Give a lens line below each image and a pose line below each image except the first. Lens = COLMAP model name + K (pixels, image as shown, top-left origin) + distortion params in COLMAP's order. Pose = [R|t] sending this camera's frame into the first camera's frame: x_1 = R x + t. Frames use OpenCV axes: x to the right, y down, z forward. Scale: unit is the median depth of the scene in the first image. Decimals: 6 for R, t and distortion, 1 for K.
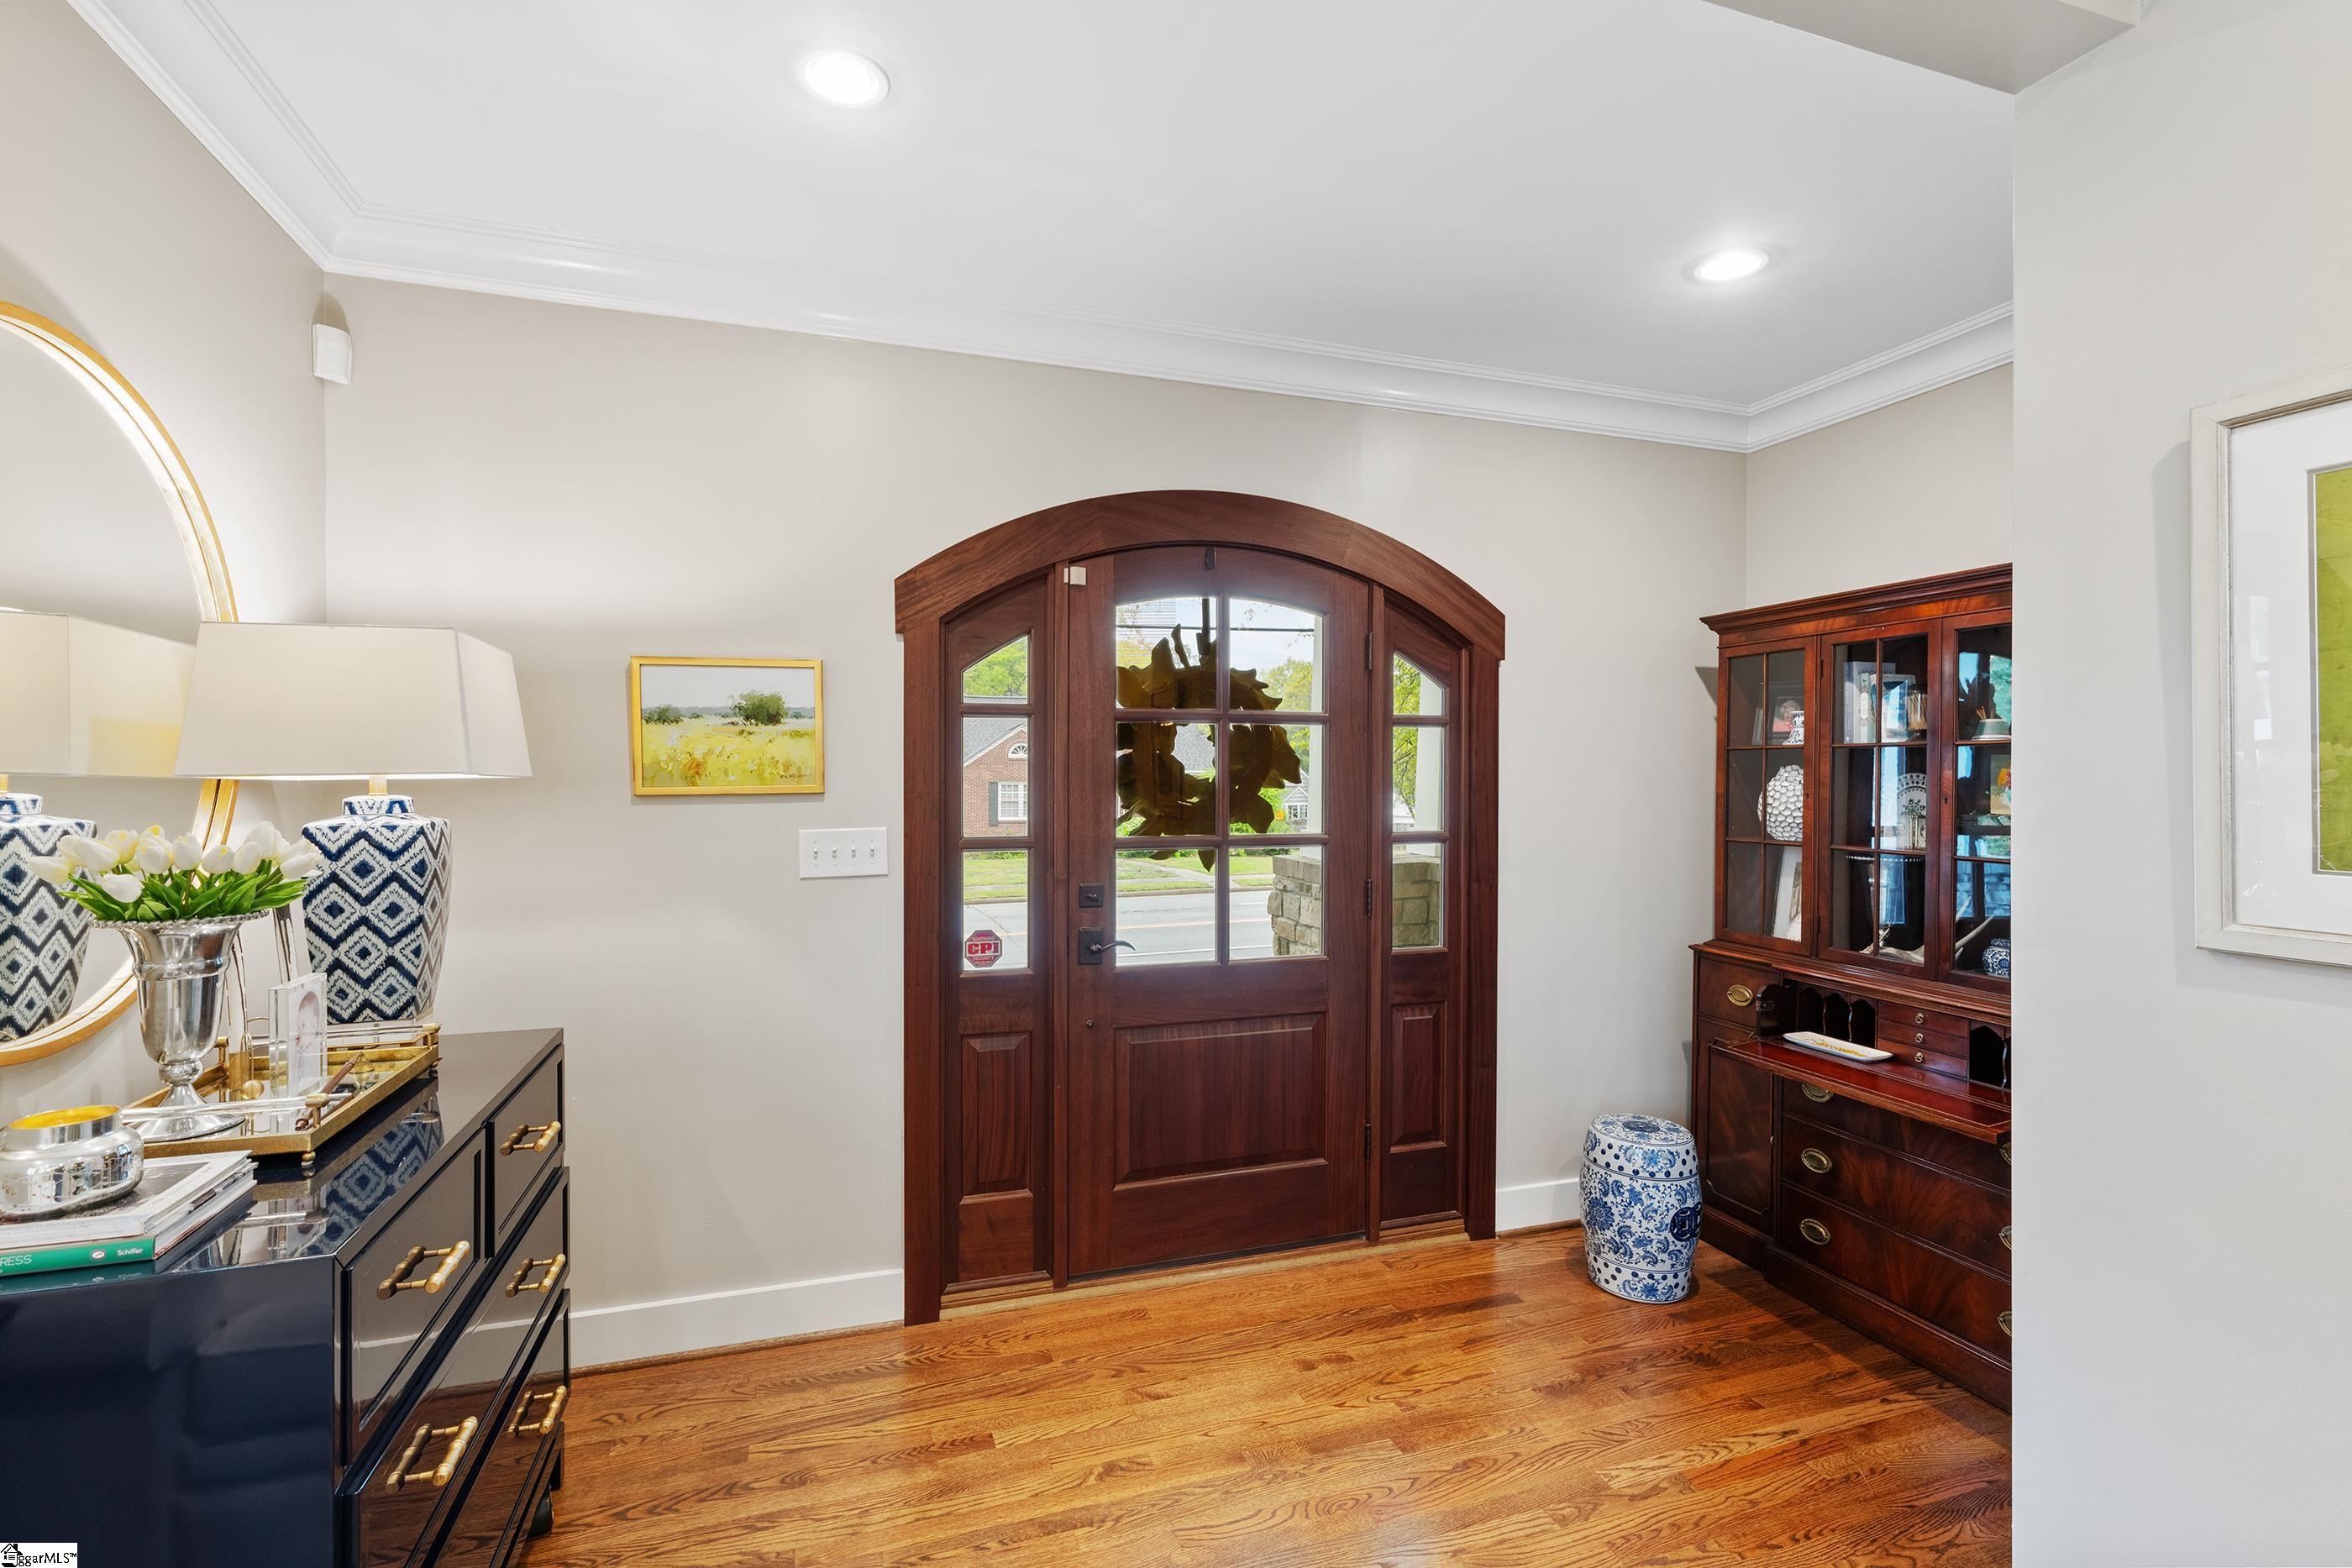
lens RADIAL K [[1054.4, 0, 1178.2], [0, 1054.4, 791.9], [0, 0, 1]] dist [-0.004082, 0.000436]
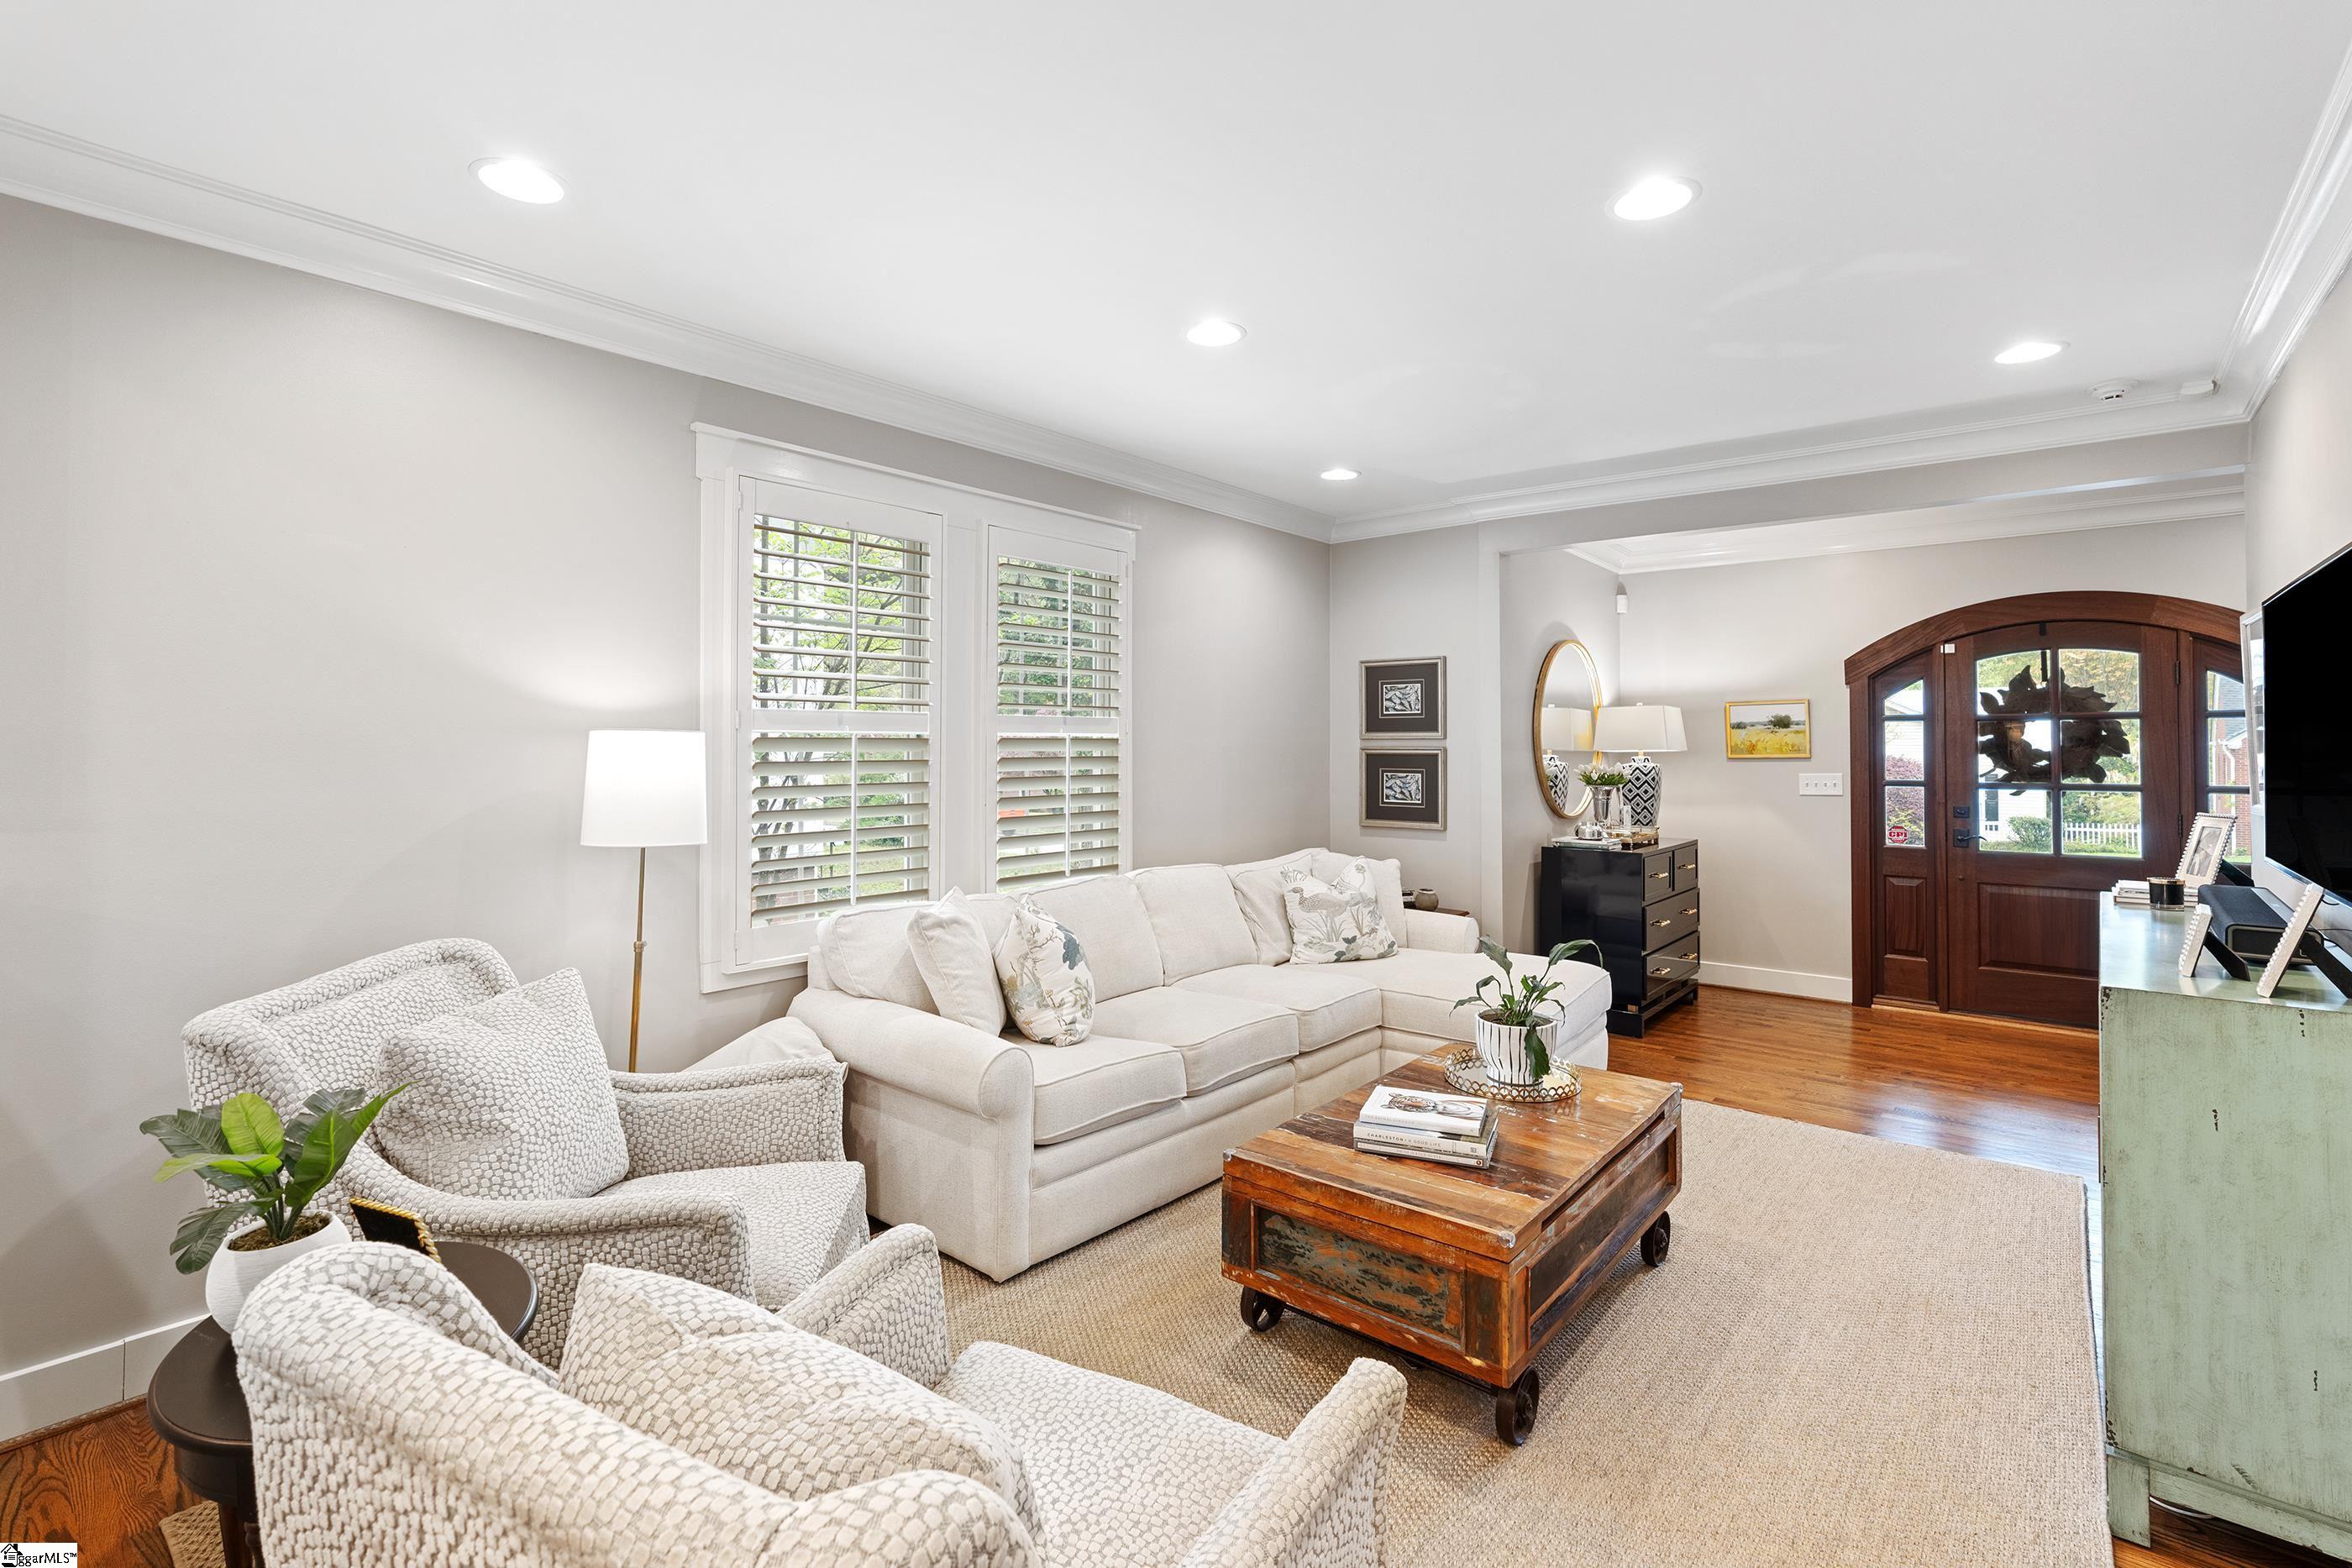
lens RADIAL K [[1054.4, 0, 1162.6], [0, 1054.4, 729.6], [0, 0, 1]] dist [-0.004082, 0.000436]
pose [[0.511593, -0.017731, -0.859045, 0.842090], [-0.010746, 0.999577, -0.027031, 0.015882], [0.859161, 0.023060, 0.511186, -1.272180]]
